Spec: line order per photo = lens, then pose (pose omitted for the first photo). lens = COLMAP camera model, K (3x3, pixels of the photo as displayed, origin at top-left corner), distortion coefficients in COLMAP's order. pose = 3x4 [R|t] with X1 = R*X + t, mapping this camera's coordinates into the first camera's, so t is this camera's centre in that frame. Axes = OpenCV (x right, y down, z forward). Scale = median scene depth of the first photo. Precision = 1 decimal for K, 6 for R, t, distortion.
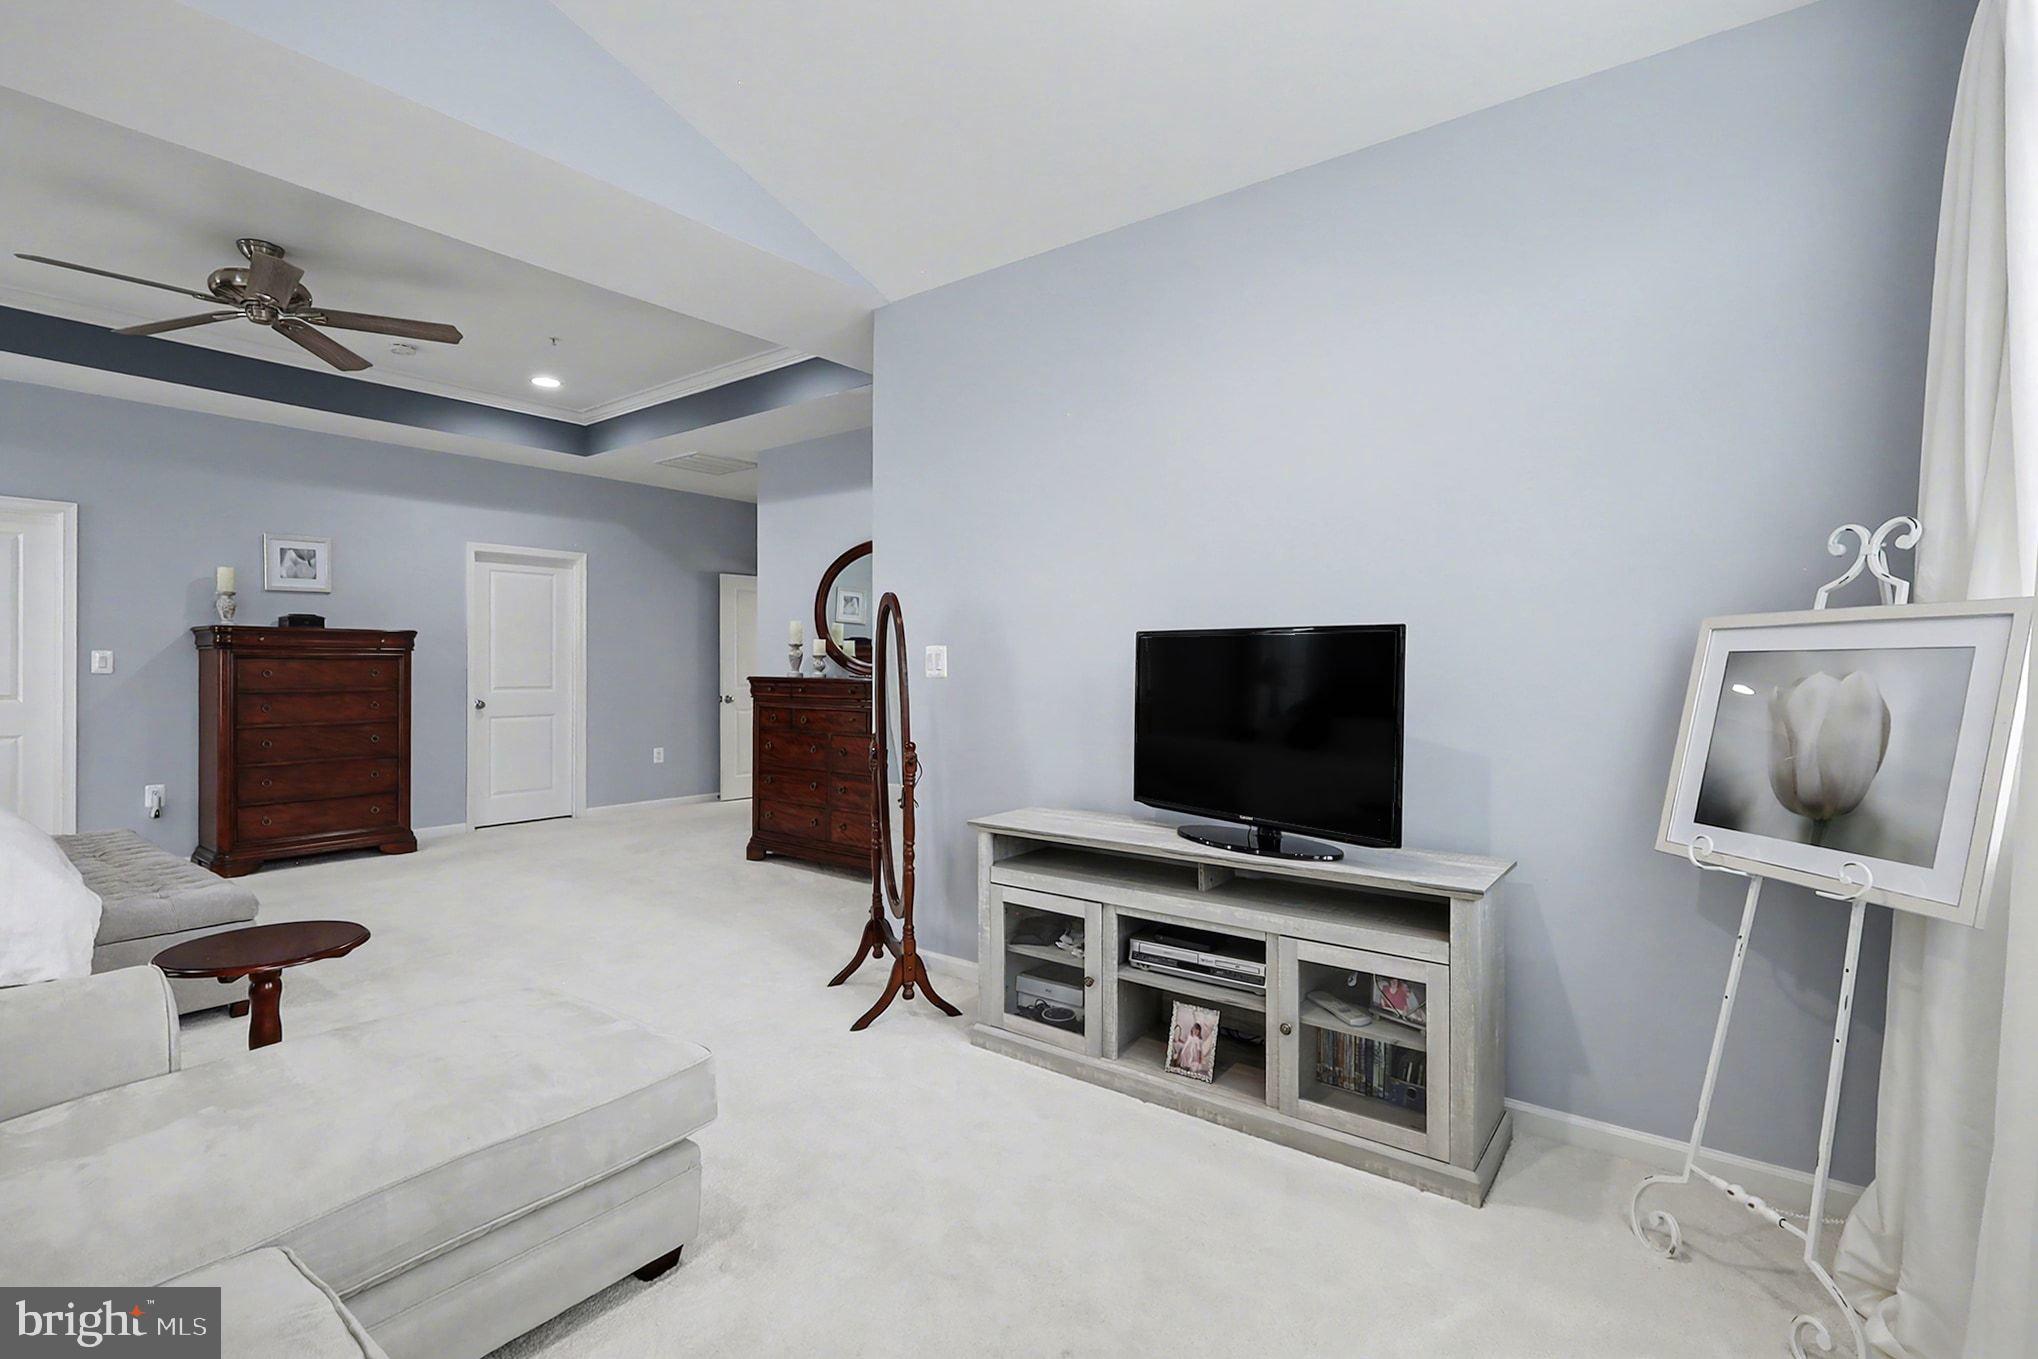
lens RADIAL K [[946.2, 0, 1021.0], [0, 946.2, 677.0], [0, 0, 1]] dist [0.002787, -0.000348]
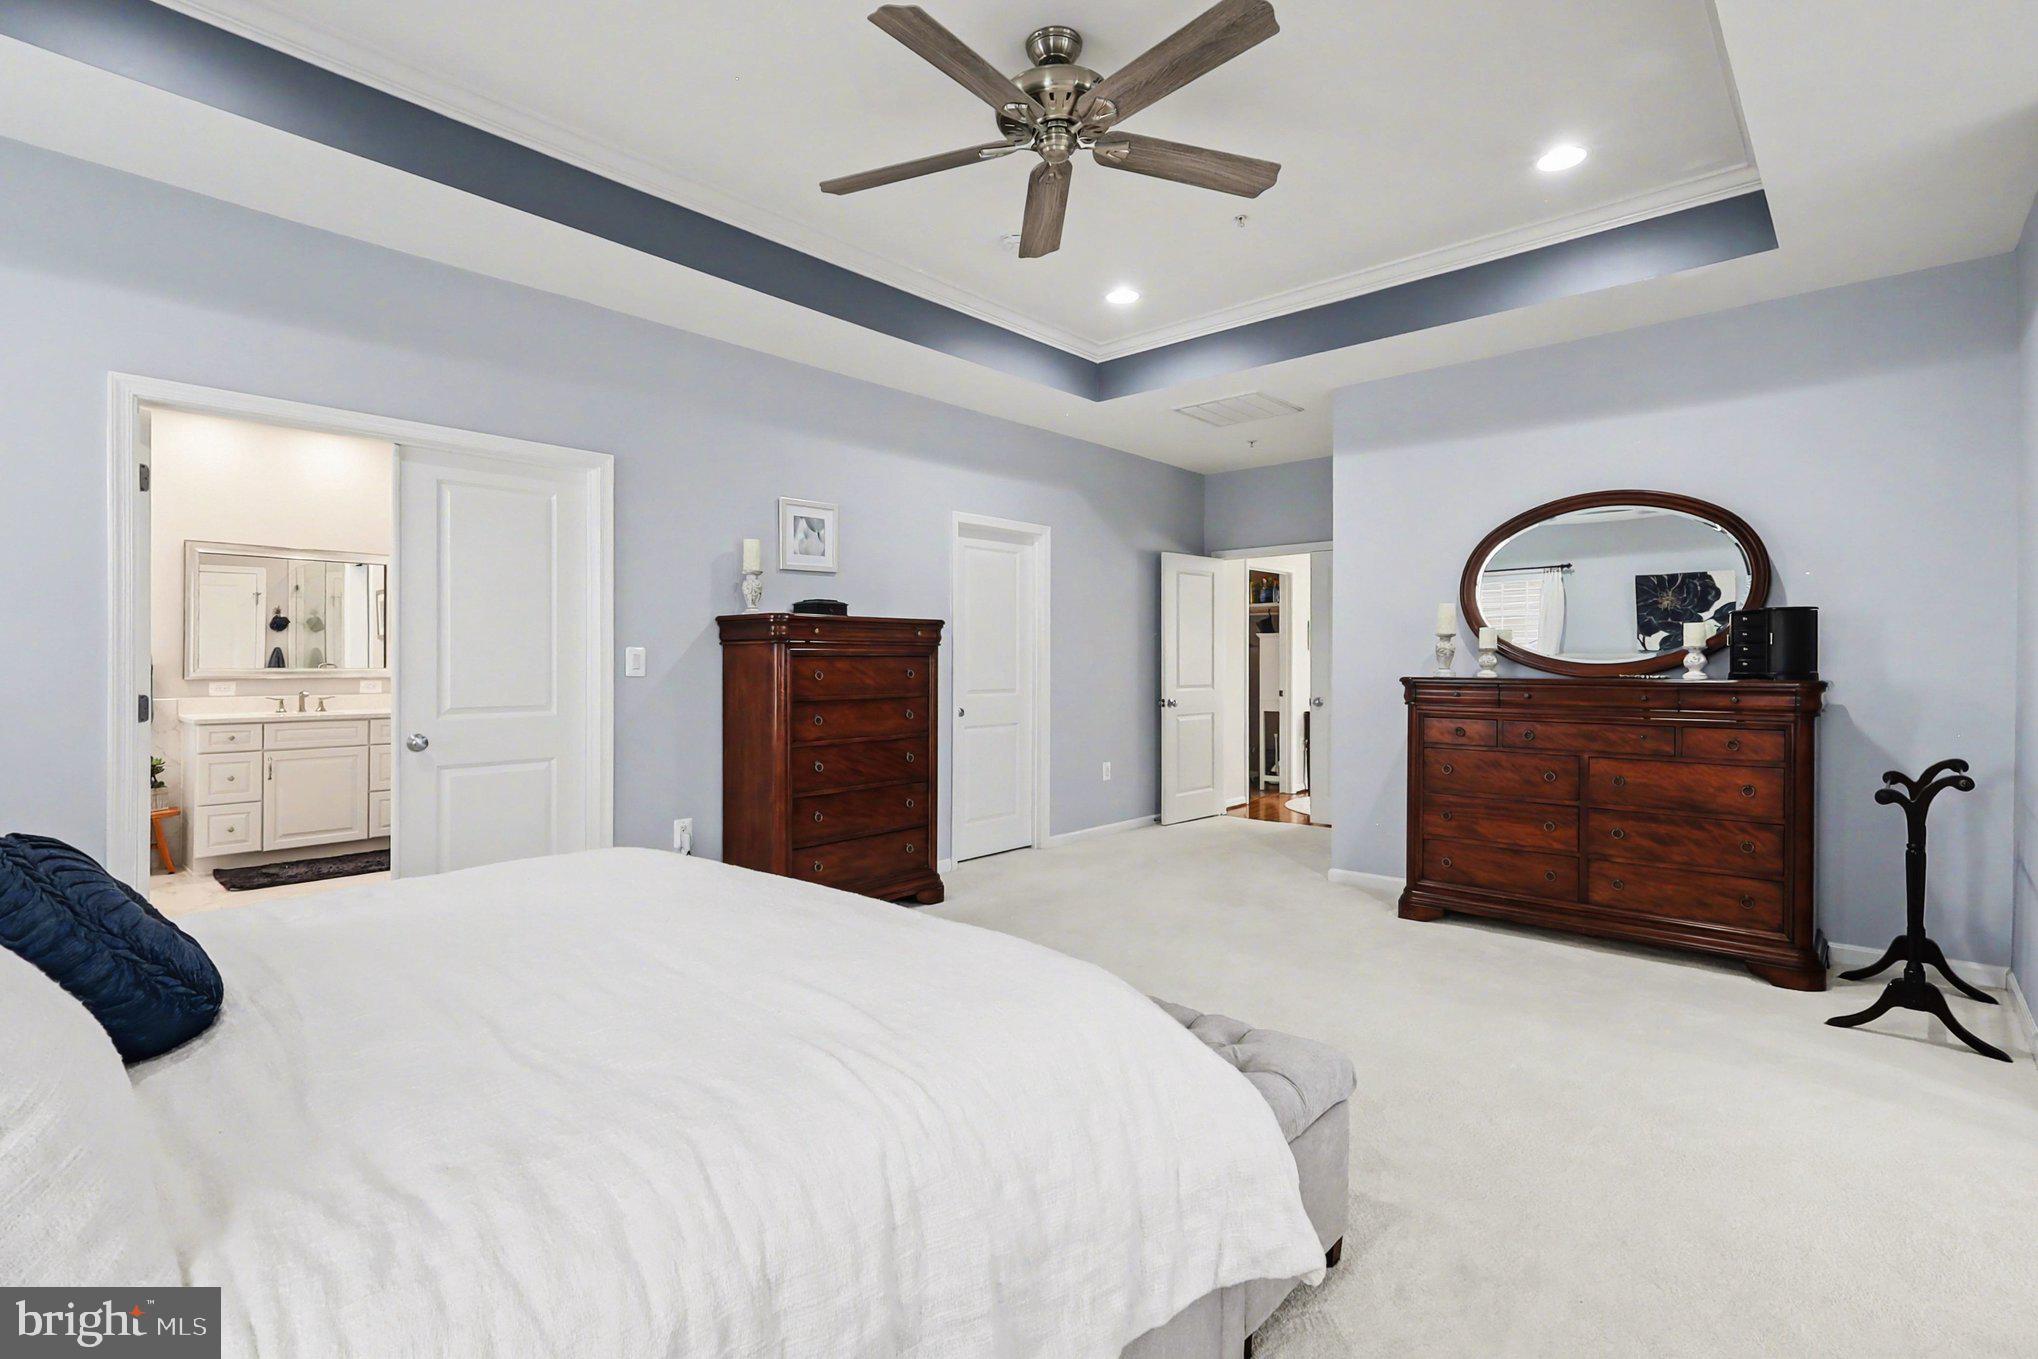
lens RADIAL K [[946.2, 0, 1019.1], [0, 946.2, 673.2], [0, 0, 1]] dist [0.002787, -0.000348]
pose [[0.998417, -0.003642, -0.056126, -0.549539], [0.003659, 0.999993, 0.000198, -0.004580], [0.056124, -0.000403, 0.998424, 0.222942]]
